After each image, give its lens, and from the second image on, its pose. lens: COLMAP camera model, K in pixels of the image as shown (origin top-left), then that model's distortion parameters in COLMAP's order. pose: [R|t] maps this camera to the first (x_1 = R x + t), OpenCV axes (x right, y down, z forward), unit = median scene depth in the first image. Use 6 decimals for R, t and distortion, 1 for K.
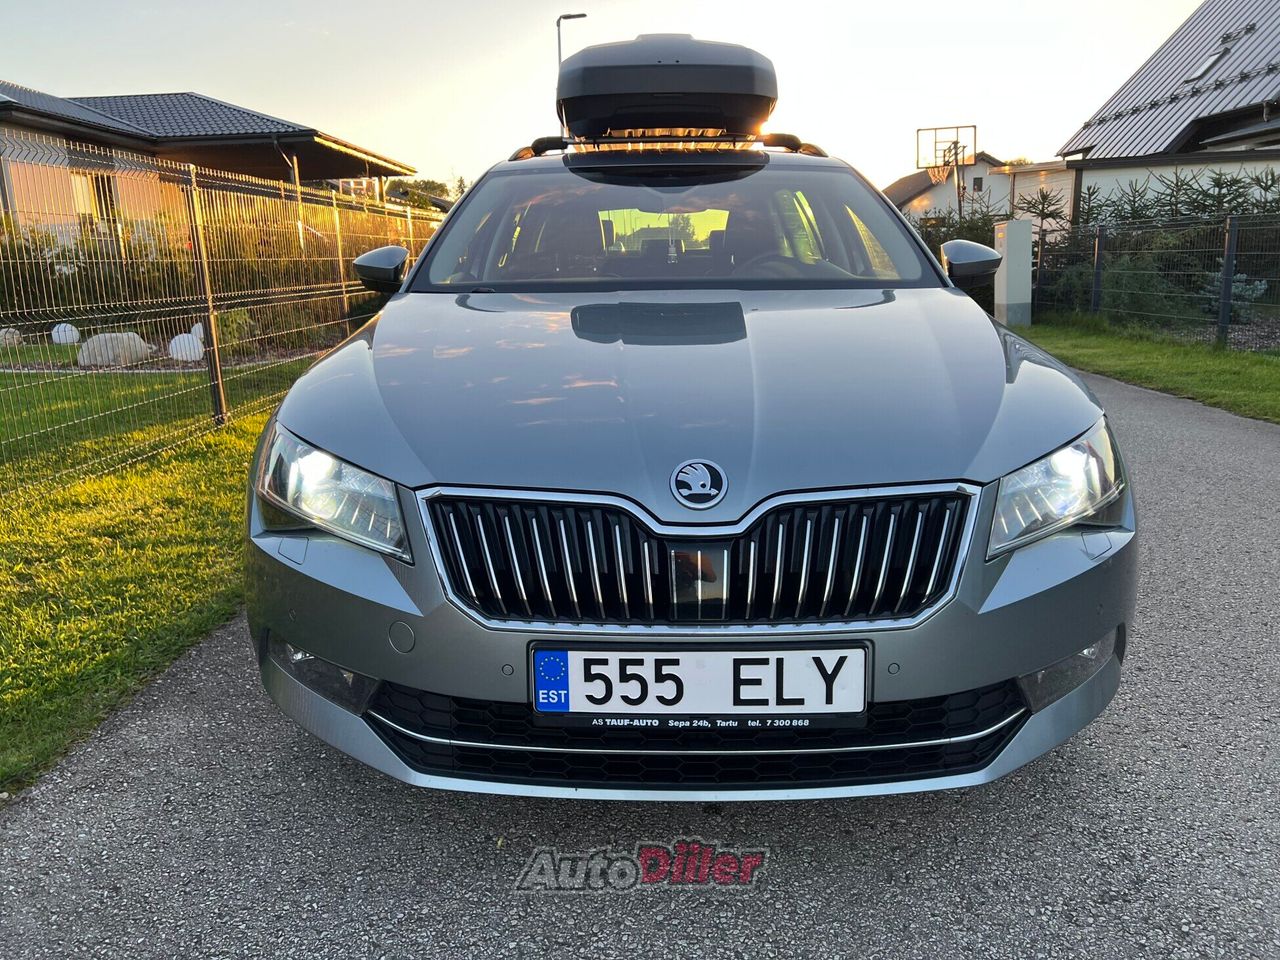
lens RADIAL K [[964.4, 0, 639.9], [0, 964.4, 469.5], [0, 0, 1]] dist [0.056639, -0.059233]
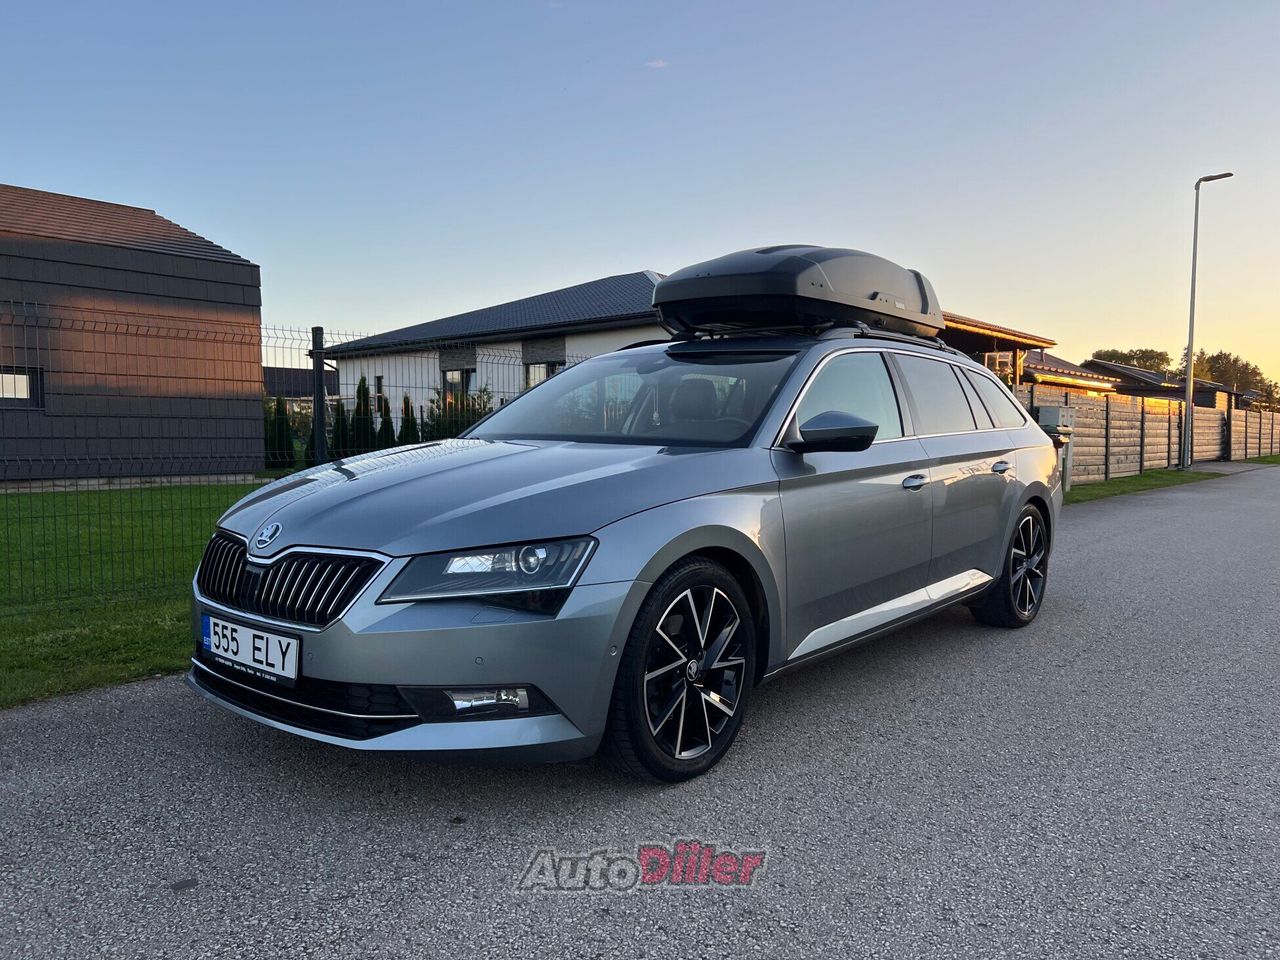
lens RADIAL K [[966.0, 0, 640.0], [0, 966.0, 480.0], [0, 0, 1]] dist [0.052441, -0.057187]
pose [[0.772817, 0.056932, -0.632070, 1.743113], [-0.156801, 0.982219, -0.103246, -0.008478], [0.614953, 0.178899, 0.768002, 0.011785]]
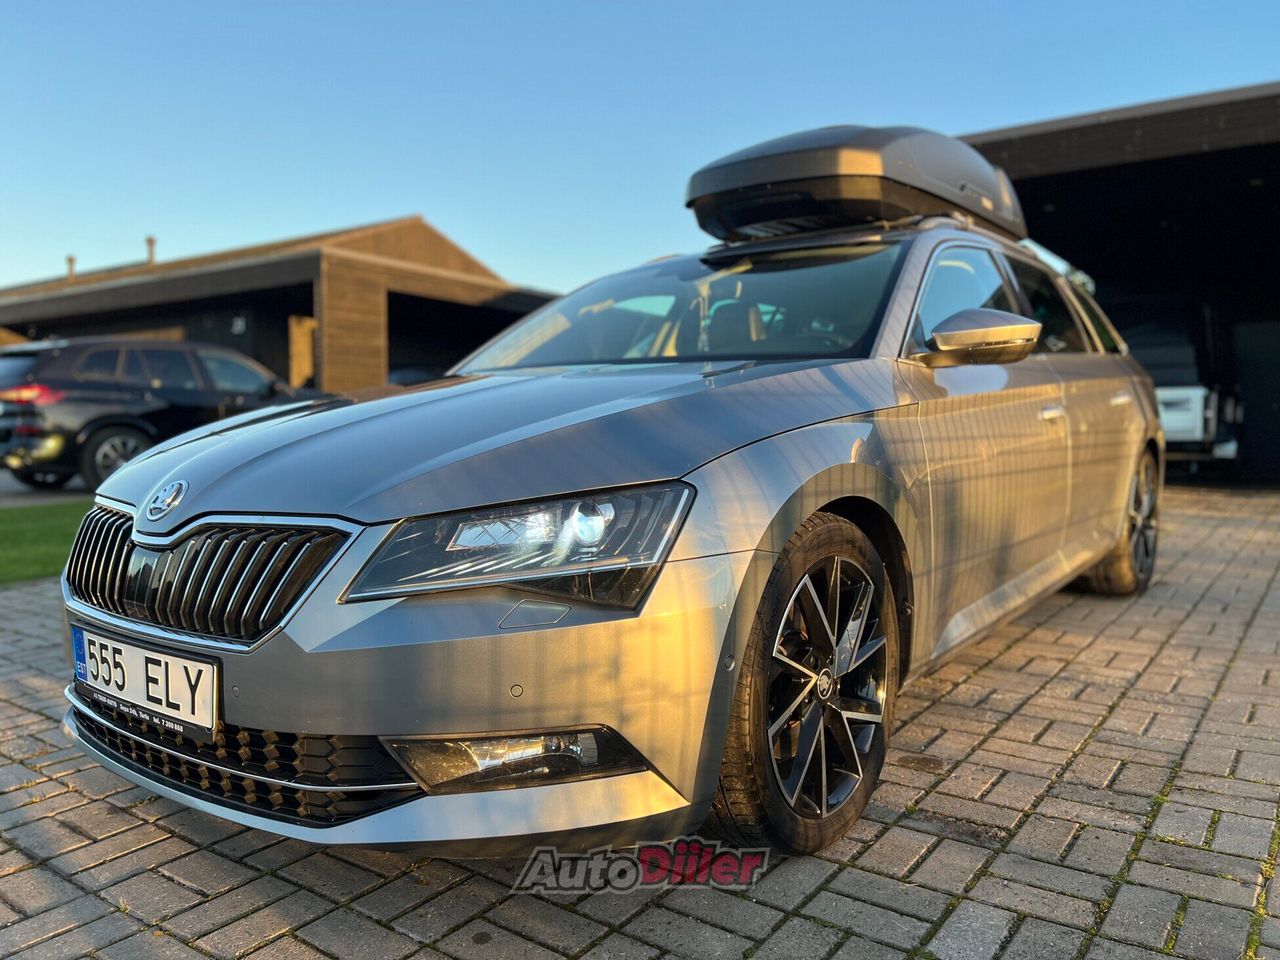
lens RADIAL K [[970.9, 0, 643.0], [0, 970.9, 484.7], [0, 0, 1]] dist [0.051329, -0.064166]
pose [[0.798346, 0.044548, -0.600549, 1.213615], [-0.121124, 0.988758, -0.087671, 0.029167], [0.589893, 0.142733, 0.794767, 0.406918]]
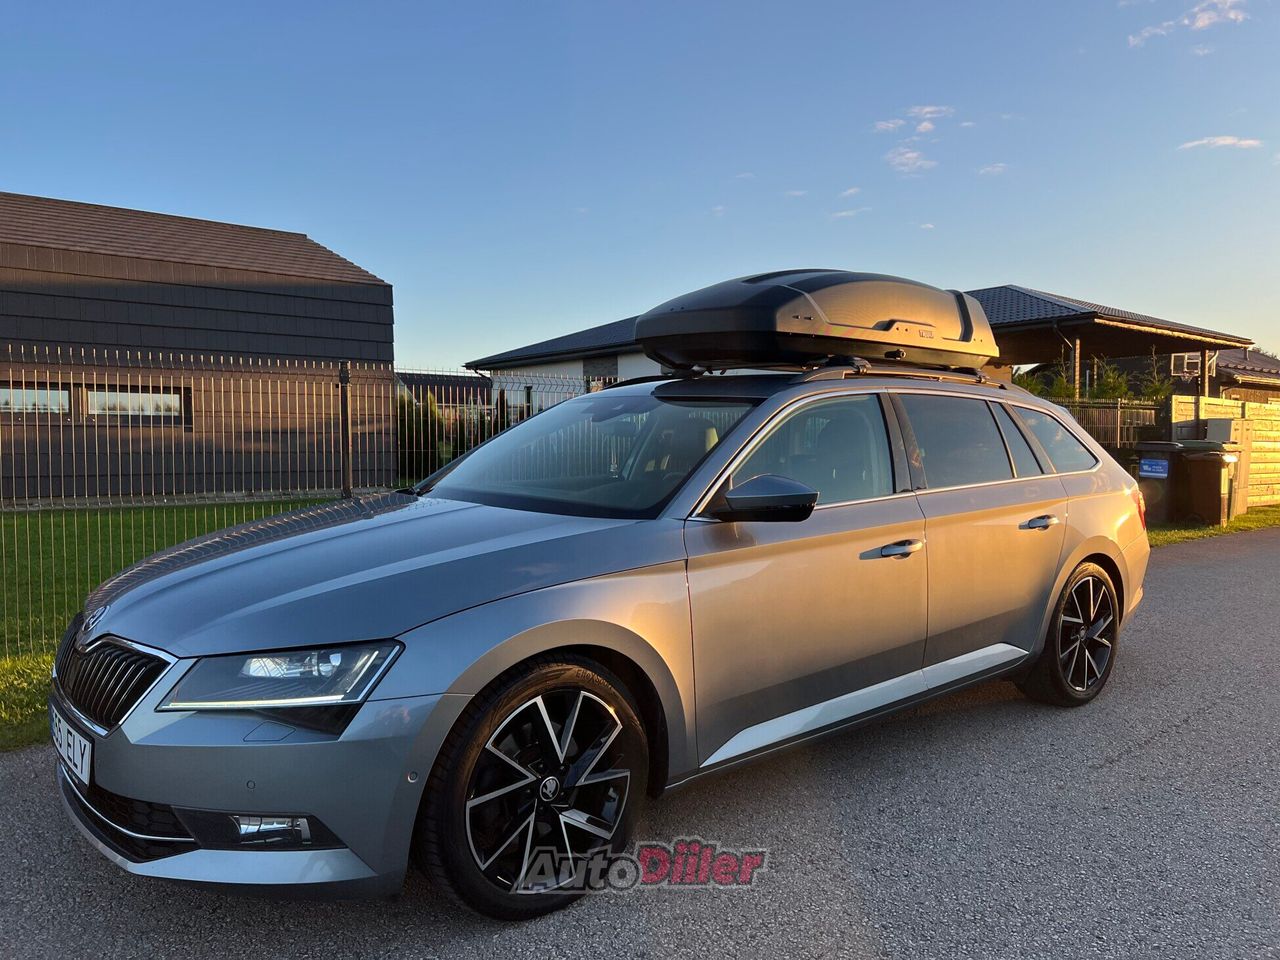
lens RADIAL K [[962.1, 0, 646.3], [0, 962.1, 484.9], [0, 0, 1]] dist [0.045503, -0.053312]
pose [[0.656625, 0.065181, -0.751395, 1.940343], [-0.180222, 0.980958, -0.072398, -0.266465], [0.732368, 0.182956, 0.655869, 0.557605]]
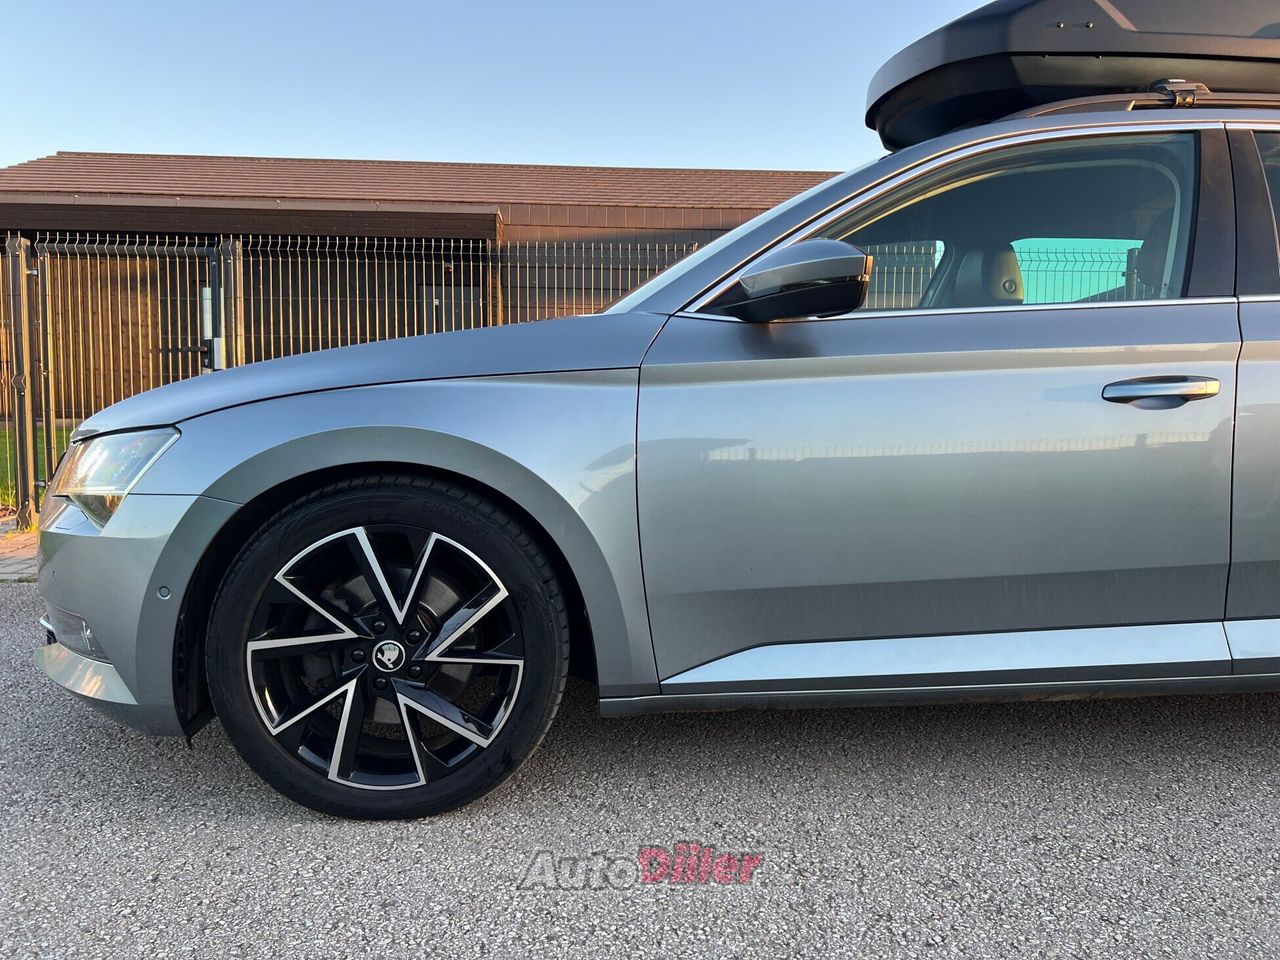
lens RADIAL K [[966.0, 0, 640.0], [0, 966.0, 480.0], [0, 0, 1]] dist [0.052441, -0.057187]
pose [[0.073885, 0.110639, -0.991110, 1.847911], [-0.220788, 0.970979, 0.091932, -0.248134], [0.972519, 0.212033, 0.096169, 1.738607]]
